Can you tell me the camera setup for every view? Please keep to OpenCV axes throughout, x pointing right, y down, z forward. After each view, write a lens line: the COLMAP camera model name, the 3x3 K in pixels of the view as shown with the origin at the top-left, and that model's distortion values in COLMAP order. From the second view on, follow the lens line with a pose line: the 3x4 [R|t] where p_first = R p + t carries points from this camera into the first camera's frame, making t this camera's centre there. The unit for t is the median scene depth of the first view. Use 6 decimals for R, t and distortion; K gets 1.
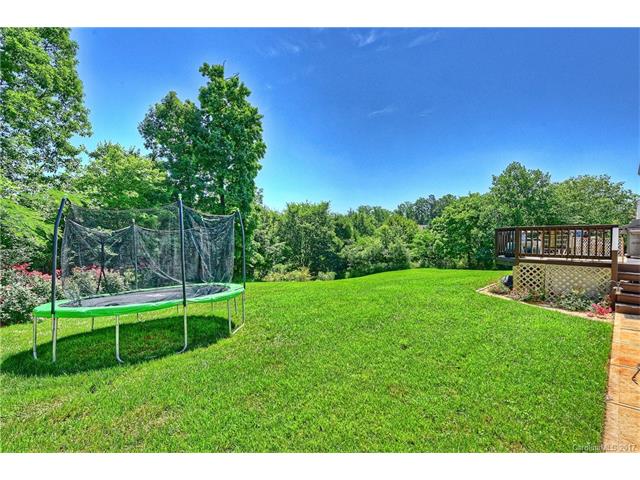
lens RADIAL K [[273.0, 0, 318.6], [0, 273.0, 245.3], [0, 0, 1]] dist [-0.008524, -0.000144]
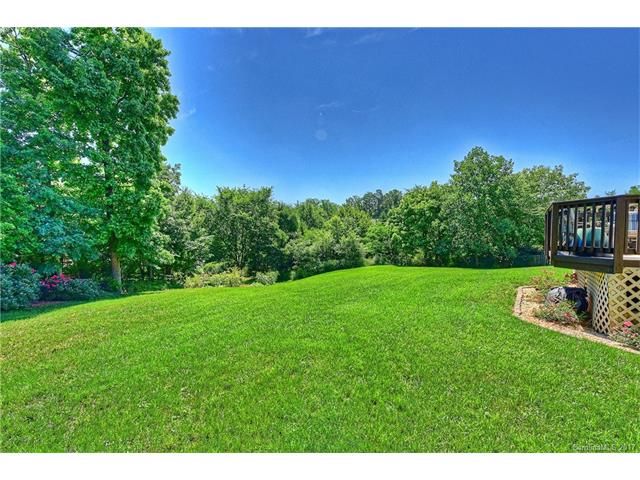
lens RADIAL K [[273.0, 0, 318.1], [0, 273.0, 241.4], [0, 0, 1]] dist [-0.008524, -0.000144]
pose [[0.982218, -0.002040, 0.187731, 0.028193], [0.001462, 0.999994, 0.003214, 0.003966], [-0.187736, -0.002883, 0.982215, 0.186857]]
